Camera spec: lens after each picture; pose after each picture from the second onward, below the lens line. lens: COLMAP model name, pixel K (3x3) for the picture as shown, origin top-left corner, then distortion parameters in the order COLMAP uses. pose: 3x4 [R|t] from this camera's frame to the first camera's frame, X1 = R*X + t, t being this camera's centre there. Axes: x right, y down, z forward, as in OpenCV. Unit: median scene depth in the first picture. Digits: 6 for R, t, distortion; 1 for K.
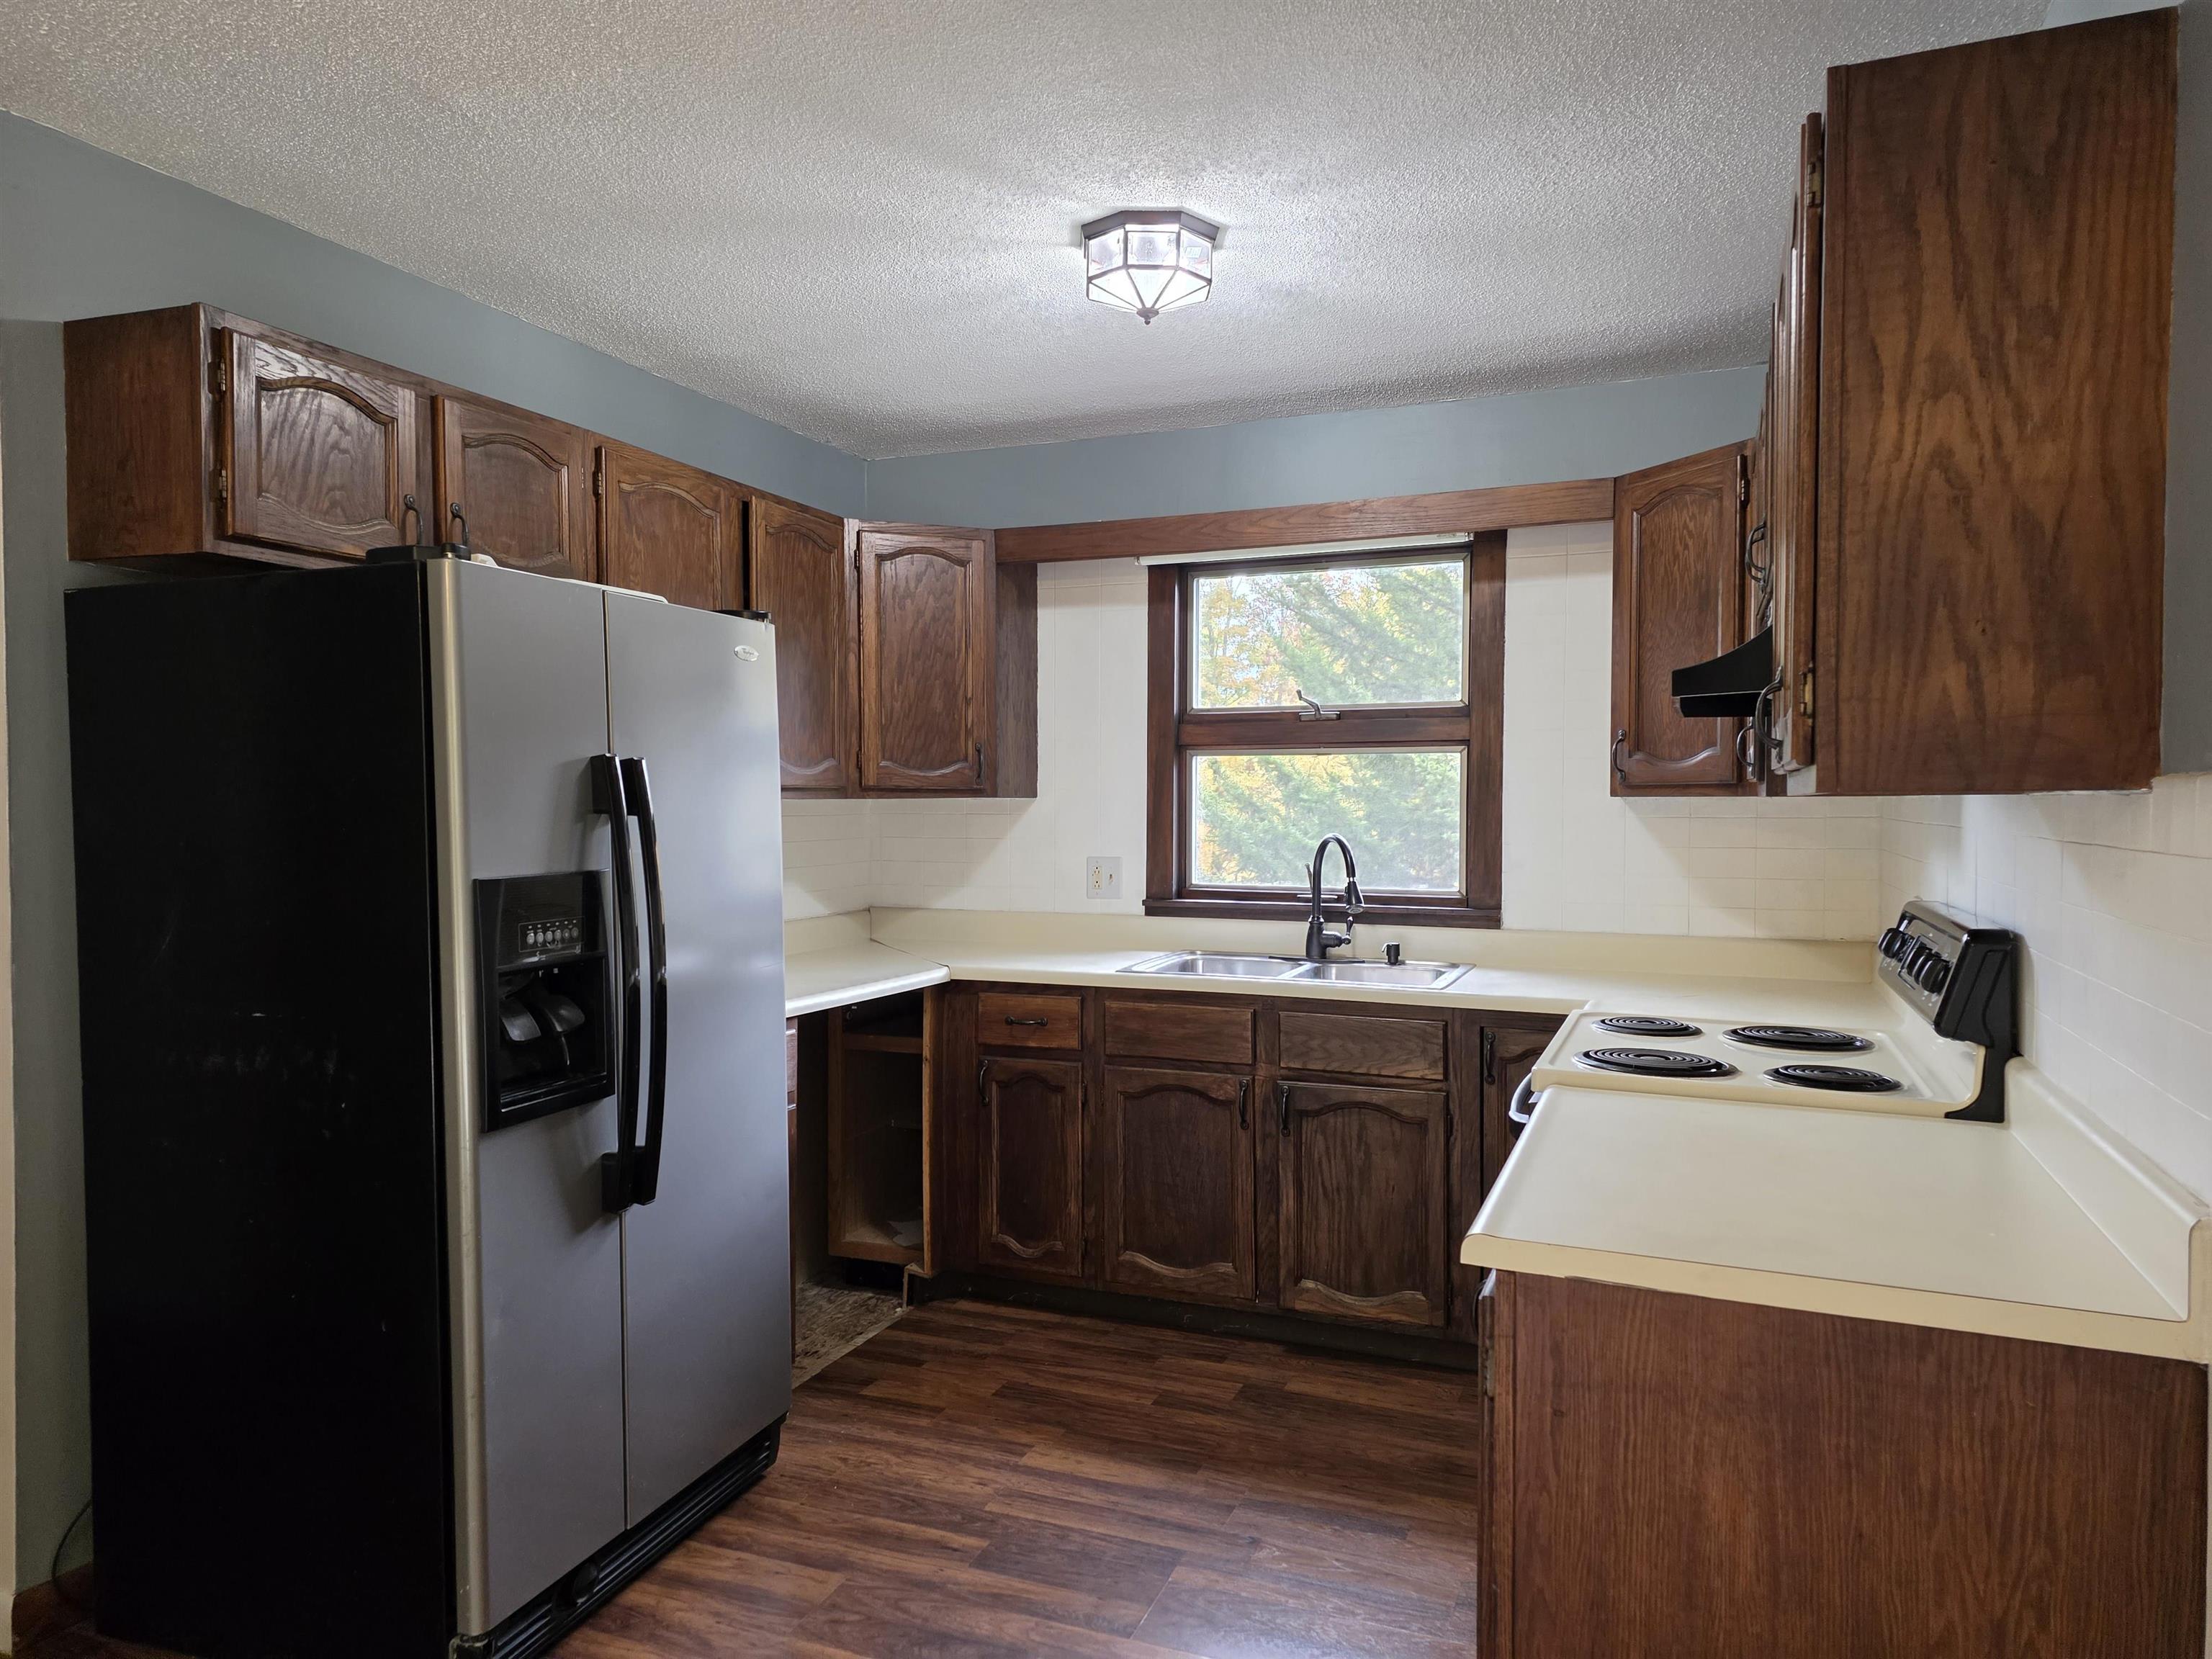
lens RADIAL K [[1458.3, 0, 1107.2], [0, 1458.3, 845.9], [0, 0, 1]] dist [0.099305, -0.087458]
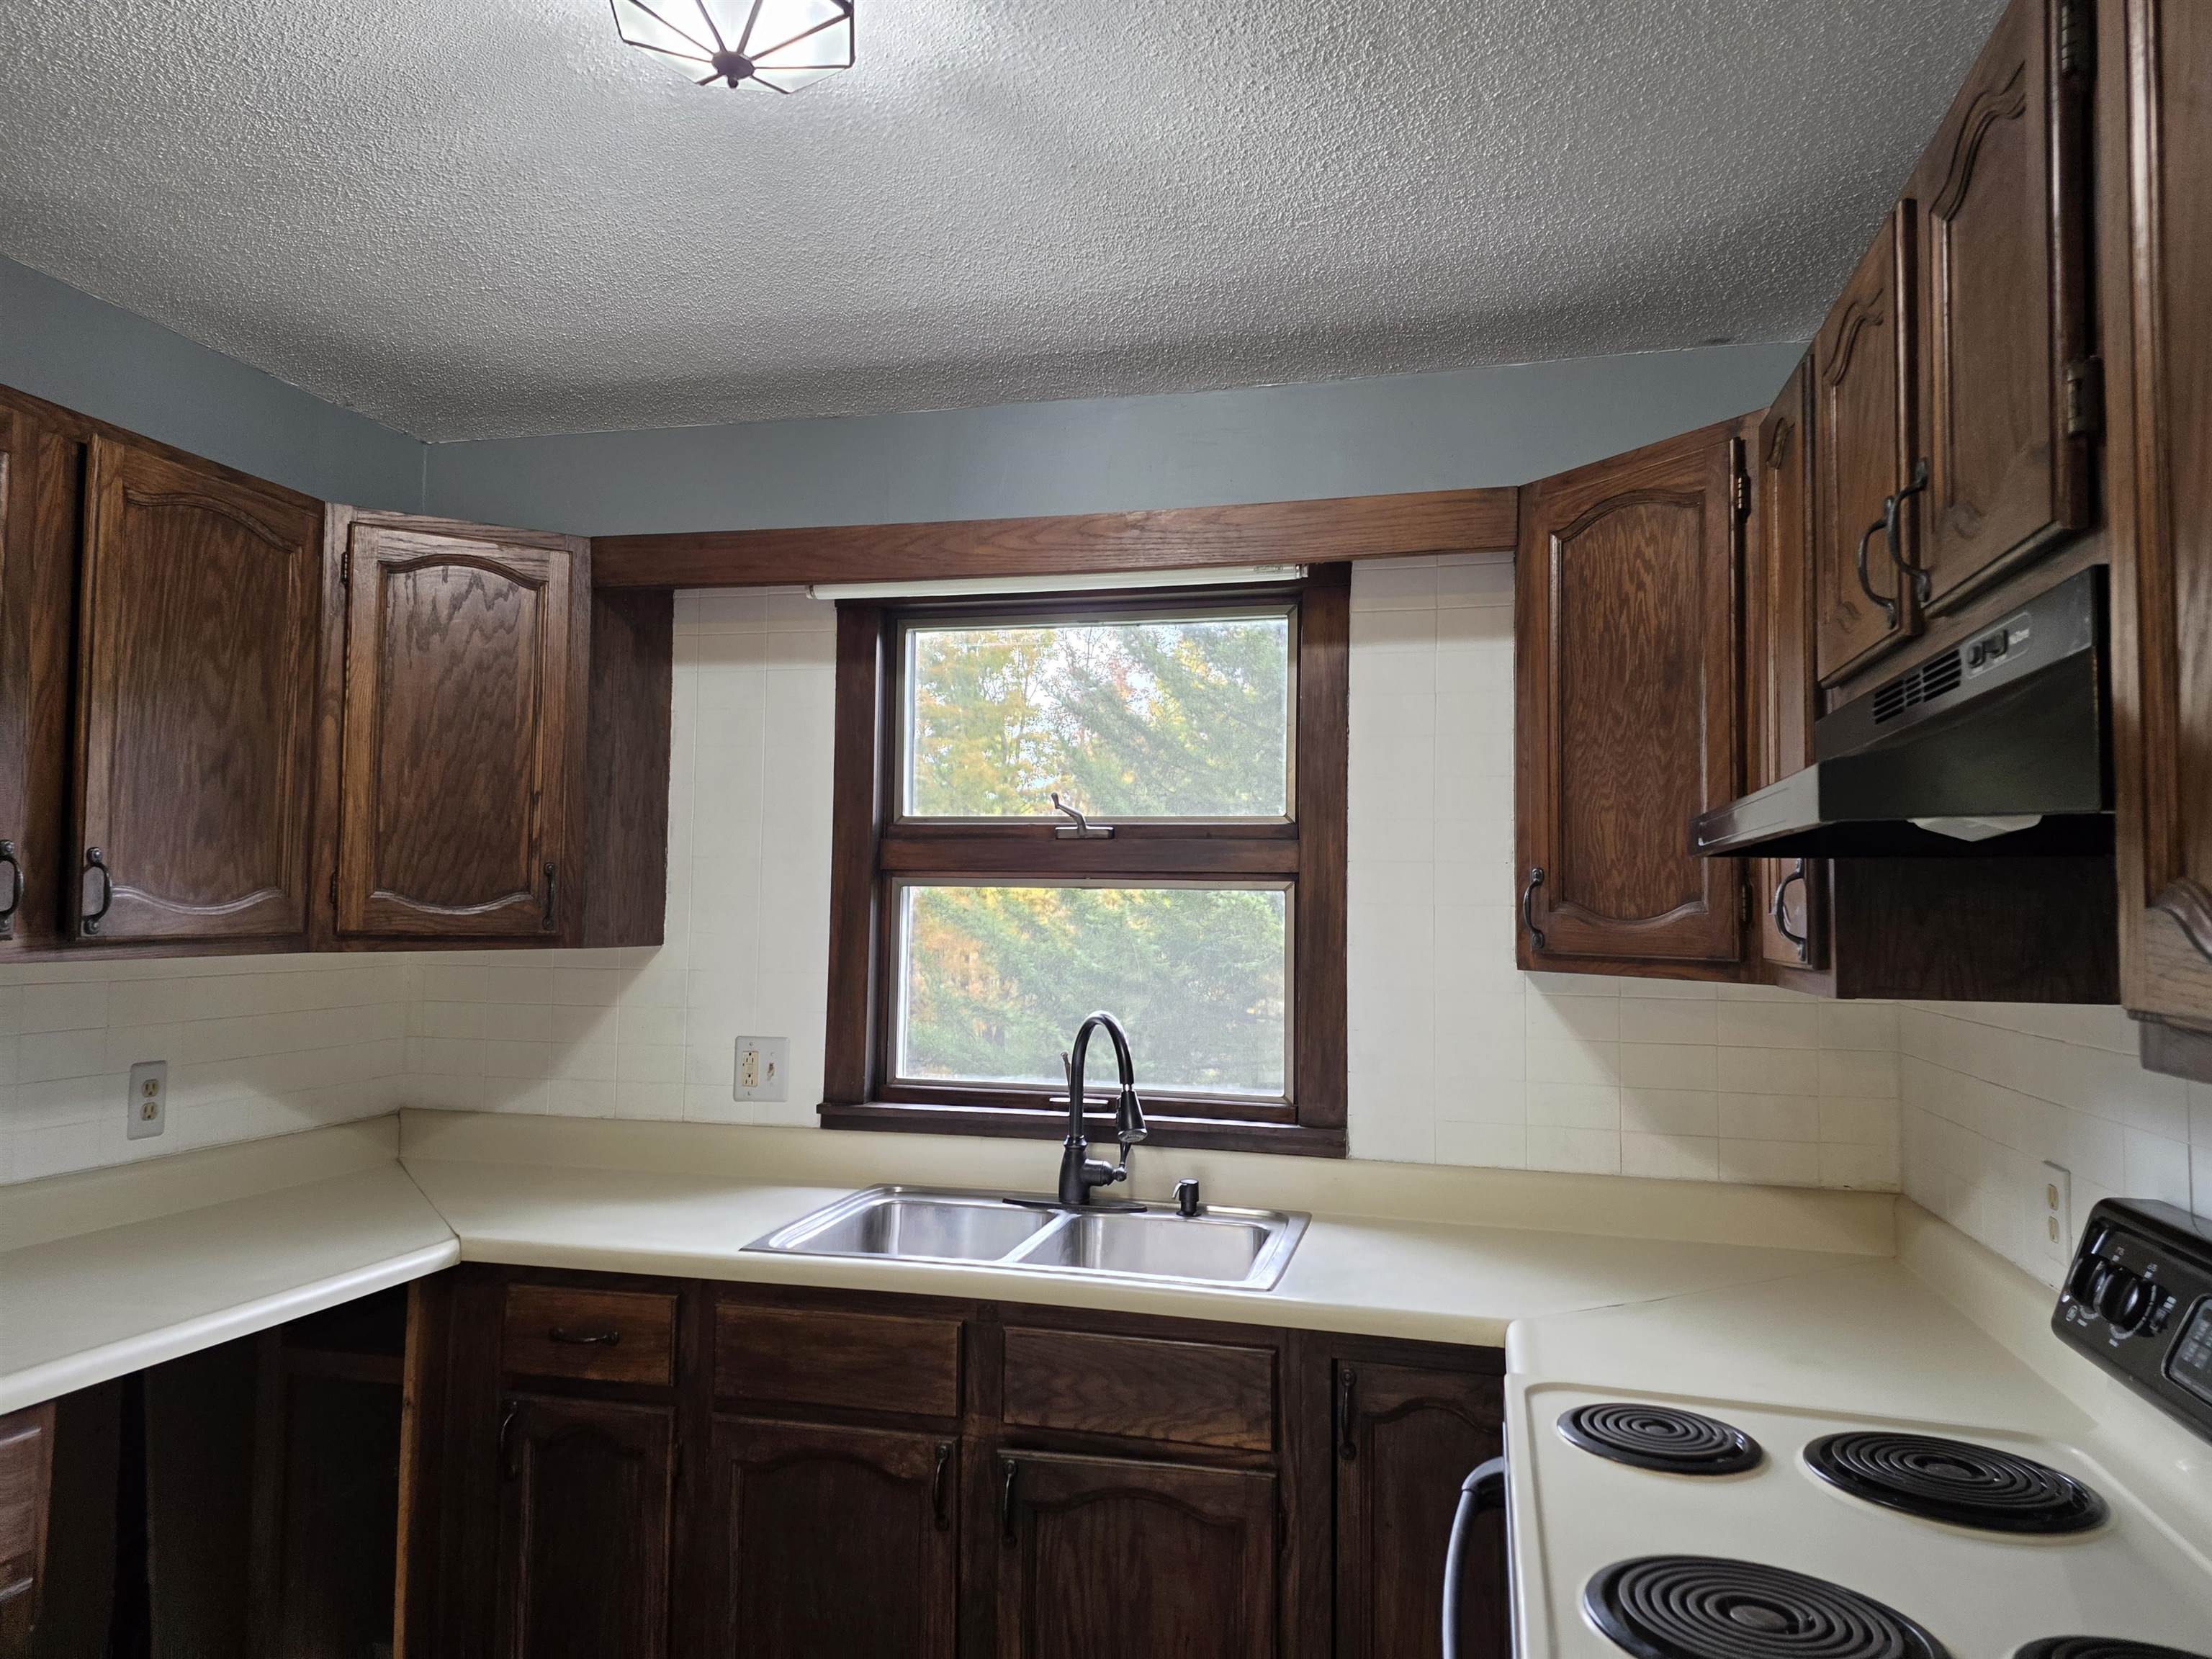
lens RADIAL K [[1458.3, 0, 1102.2], [0, 1458.3, 839.4], [0, 0, 1]] dist [0.099305, -0.087458]
pose [[0.990561, 0.019909, 0.135616, 0.068045], [-0.009381, 0.996923, -0.077829, -0.036447], [-0.136749, 0.075822, 0.987700, 0.362963]]
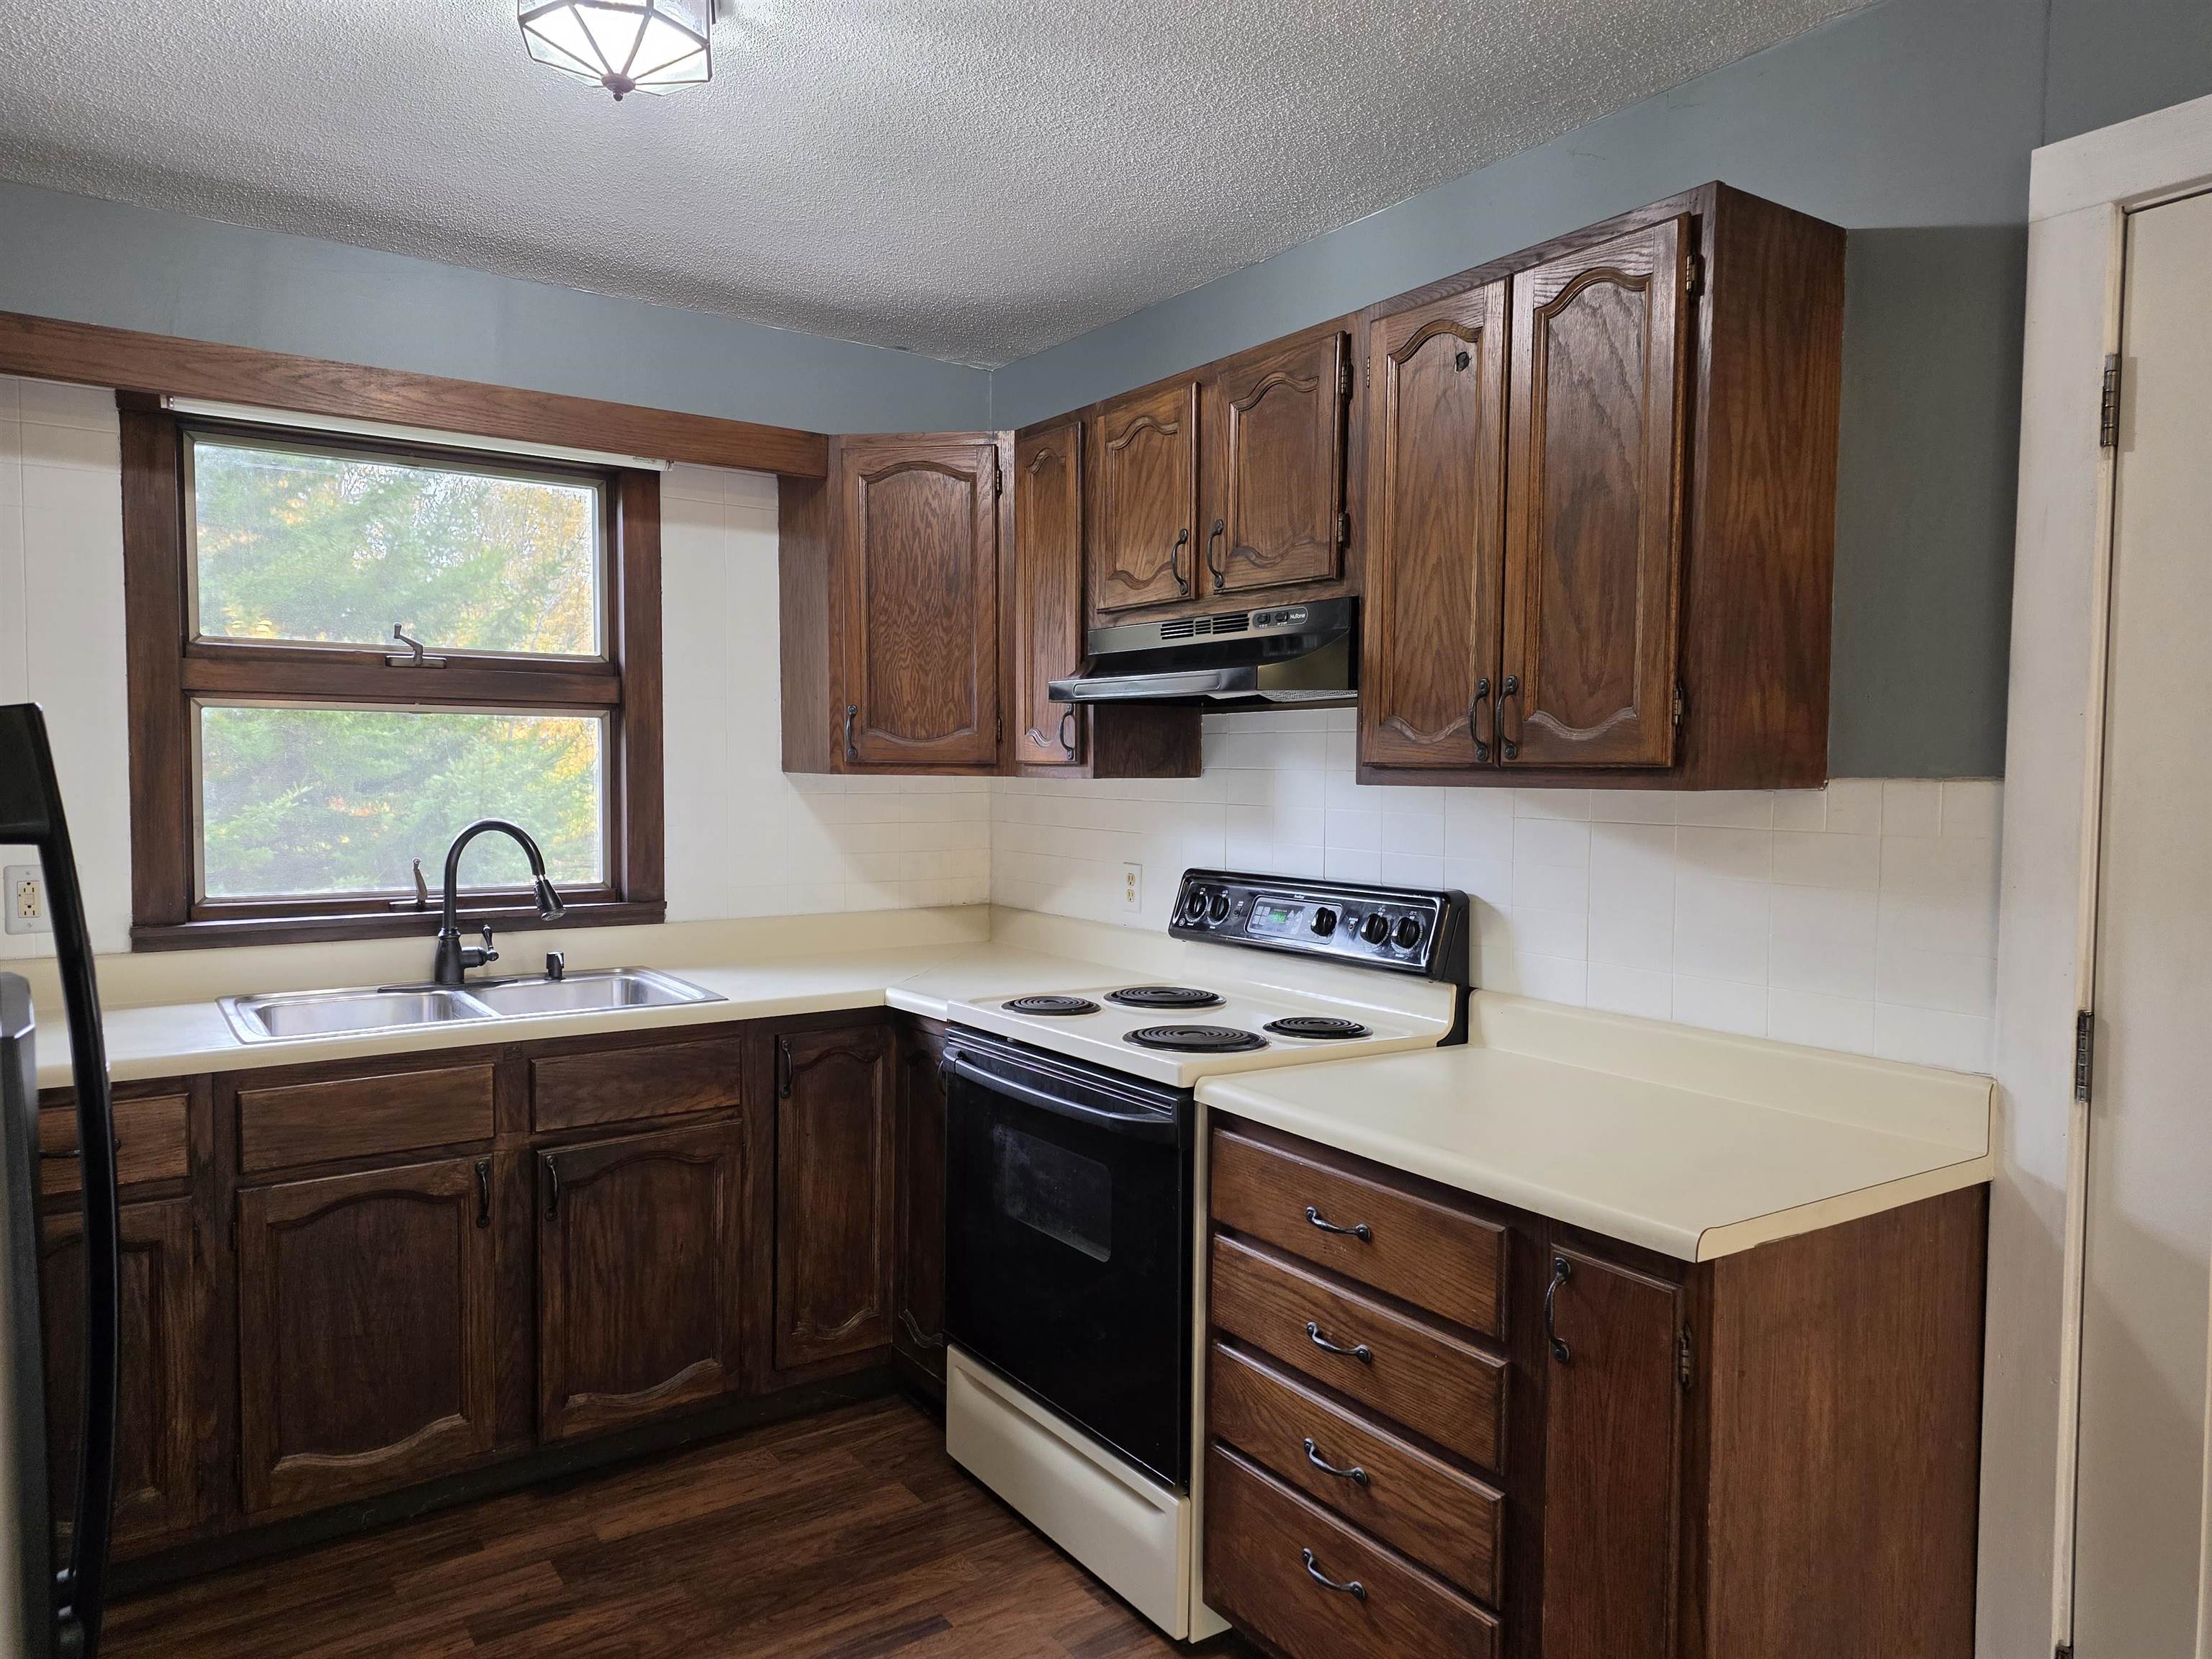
lens RADIAL K [[1458.3, 0, 1091.9], [0, 1458.3, 847.1], [0, 0, 1]] dist [0.099305, -0.087458]
pose [[0.550006, -0.044390, 0.833980, -0.336290], [0.018140, 0.998986, 0.041210, -0.021063], [-0.834964, -0.007537, 0.550253, 0.321096]]
